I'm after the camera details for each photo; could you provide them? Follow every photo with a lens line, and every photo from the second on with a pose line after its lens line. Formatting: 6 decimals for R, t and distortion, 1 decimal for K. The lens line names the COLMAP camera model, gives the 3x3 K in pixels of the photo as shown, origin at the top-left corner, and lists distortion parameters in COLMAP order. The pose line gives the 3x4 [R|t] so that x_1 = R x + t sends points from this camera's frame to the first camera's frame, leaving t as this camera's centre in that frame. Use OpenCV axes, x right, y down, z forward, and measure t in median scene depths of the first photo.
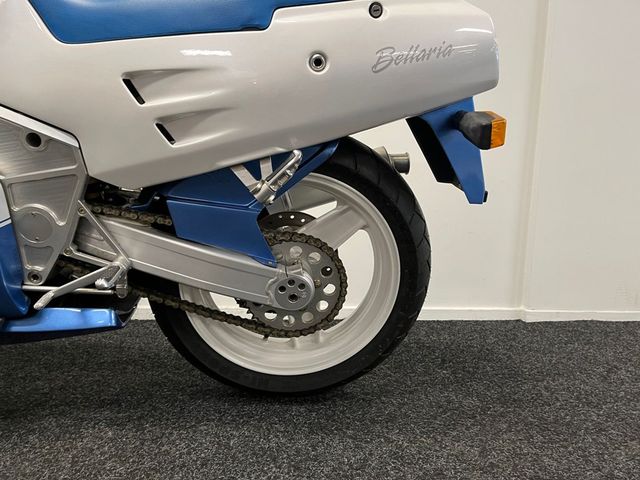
lens RADIAL K [[480.7, 0, 317.0], [0, 480.7, 239.0], [0, 0, 1]] dist [0.071125, -0.092490]
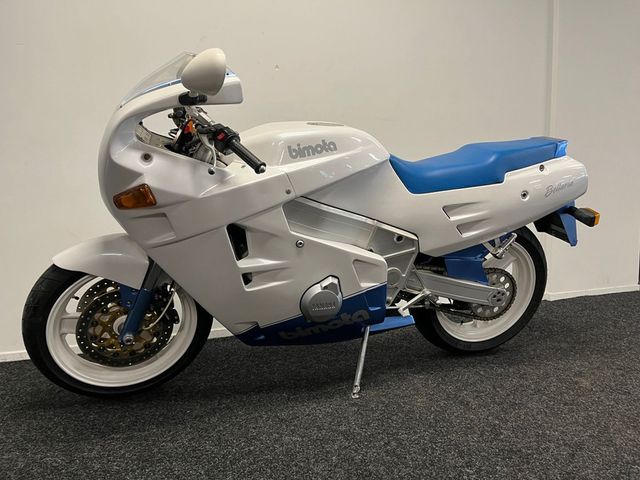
lens RADIAL K [[480.7, 0, 322.7], [0, 480.7, 236.9], [0, 0, 1]] dist [0.071125, -0.092490]
pose [[0.981823, -0.080789, 0.171745, -1.110186], [0.080985, 0.996698, 0.005872, -0.217511], [-0.171652, 0.008143, 0.985124, -0.893862]]
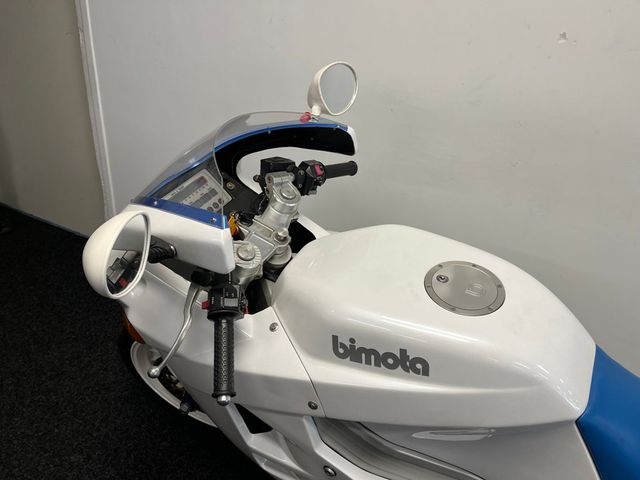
lens RADIAL K [[480.7, 0, 315.1], [0, 480.7, 243.6], [0, 0, 1]] dist [0.071125, -0.092490]
pose [[0.815712, 0.285487, -0.503101, -0.566751], [-0.107410, 0.929356, 0.353215, -0.966194], [0.568398, -0.234084, 0.788751, 0.037675]]
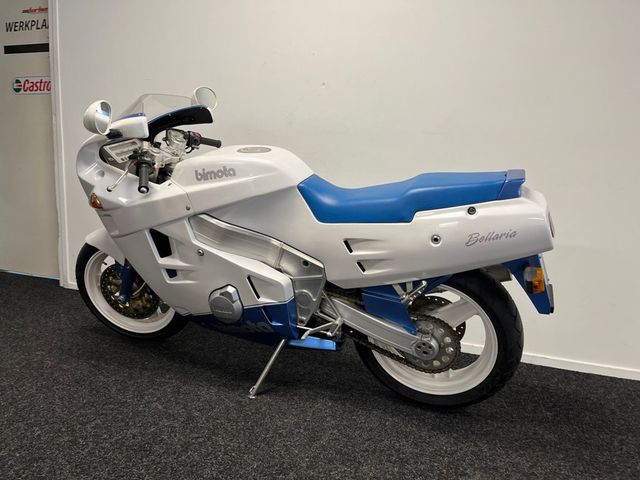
lens RADIAL K [[480.7, 0, 316.9], [0, 480.7, 235.2], [0, 0, 1]] dist [0.071125, -0.092490]
pose [[0.890612, 0.065384, -0.450040, 0.374011], [-0.056655, 0.997853, 0.032855, -0.351464], [0.451222, -0.003764, 0.892404, -0.790321]]
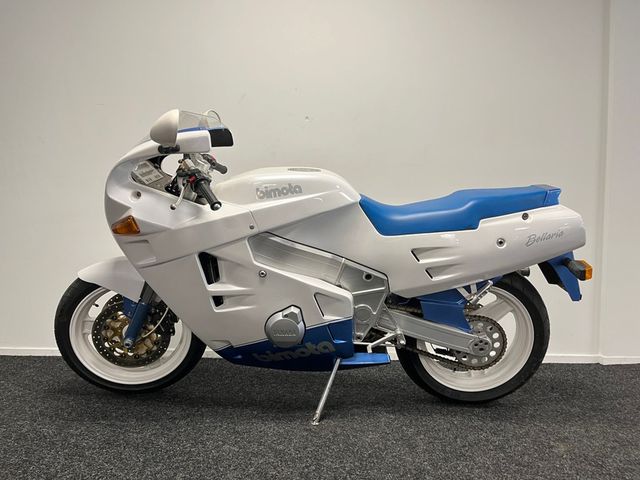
lens RADIAL K [[480.7, 0, 319.5], [0, 480.7, 238.3], [0, 0, 1]] dist [0.071125, -0.092490]
pose [[0.994852, -0.015655, -0.100126, -0.505840], [0.007055, 0.996298, -0.085681, -0.167662], [0.101097, 0.084533, 0.991279, -1.084458]]
